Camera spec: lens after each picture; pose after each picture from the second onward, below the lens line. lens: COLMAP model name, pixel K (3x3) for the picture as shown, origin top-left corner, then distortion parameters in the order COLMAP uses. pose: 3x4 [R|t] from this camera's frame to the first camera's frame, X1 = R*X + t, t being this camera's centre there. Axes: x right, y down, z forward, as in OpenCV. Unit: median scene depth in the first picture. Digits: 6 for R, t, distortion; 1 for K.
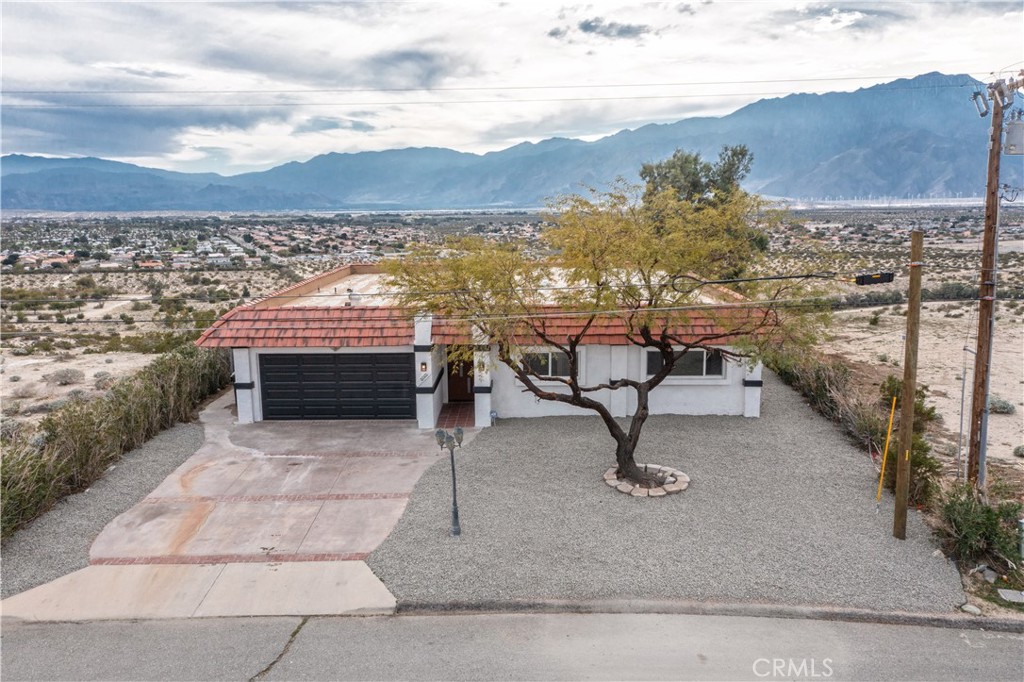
lens RADIAL K [[813.1, 0, 518.0], [0, 813.1, 352.5], [0, 0, 1]] dist [-0.000768, 0.015379]
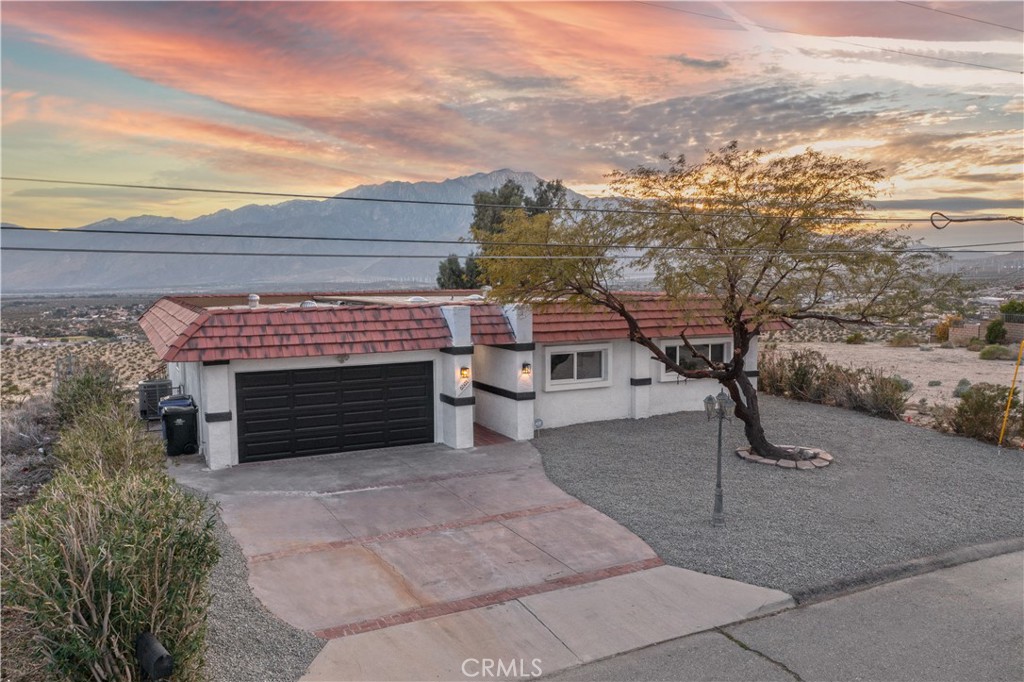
lens RADIAL K [[813.1, 0, 518.0], [0, 813.1, 352.5], [0, 0, 1]] dist [-0.000768, 0.015379]
pose [[0.890763, -0.043956, 0.452337, -0.443727], [0.088126, 0.993126, -0.077034, 0.066261], [-0.445842, 0.108481, 0.888514, 0.228426]]
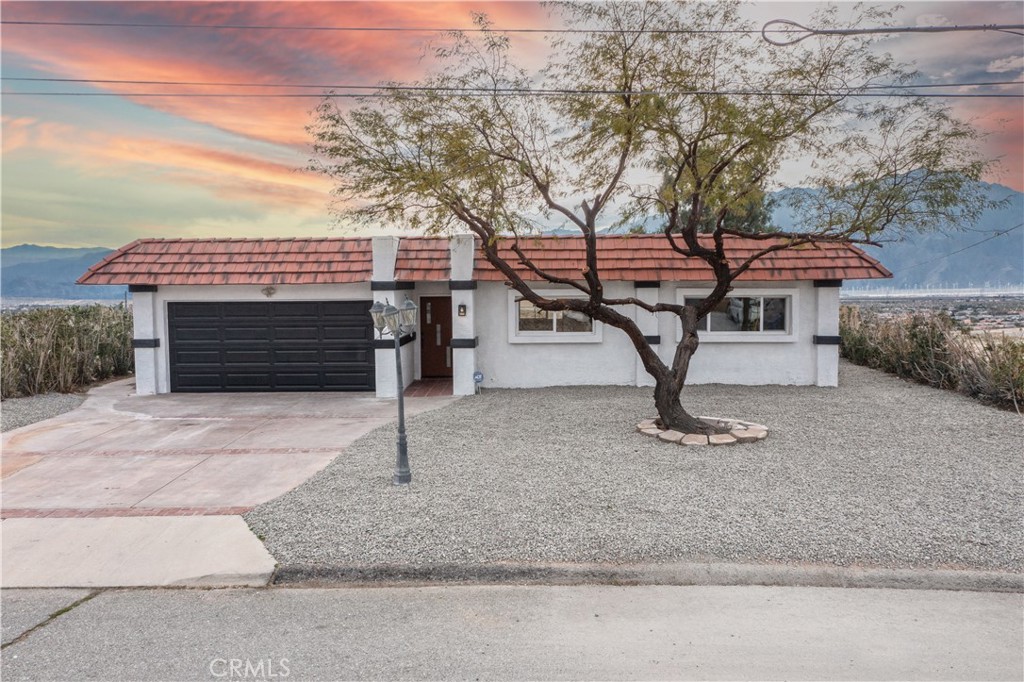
lens RADIAL K [[813.1, 0, 518.0], [0, 813.1, 352.5], [0, 0, 1]] dist [-0.000768, 0.015379]
pose [[0.999995, 0.002129, -0.002169, 0.007382], [-0.002353, 0.994037, -0.109020, 0.134950], [0.001924, 0.109024, 0.994037, 0.269482]]
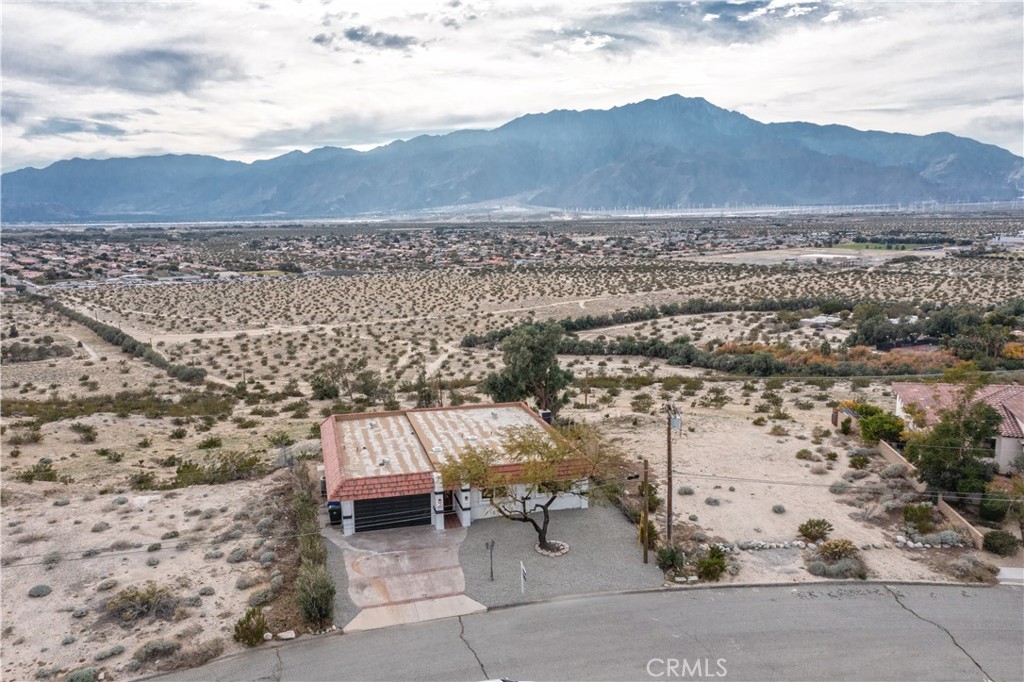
lens RADIAL K [[813.1, 0, 518.0], [0, 813.1, 352.5], [0, 0, 1]] dist [-0.000768, 0.015379]
pose [[0.963656, -0.048159, 0.262770, -0.458719], [0.050792, 0.998704, -0.003234, -0.354530], [-0.262274, 0.016463, 0.964853, -1.116179]]
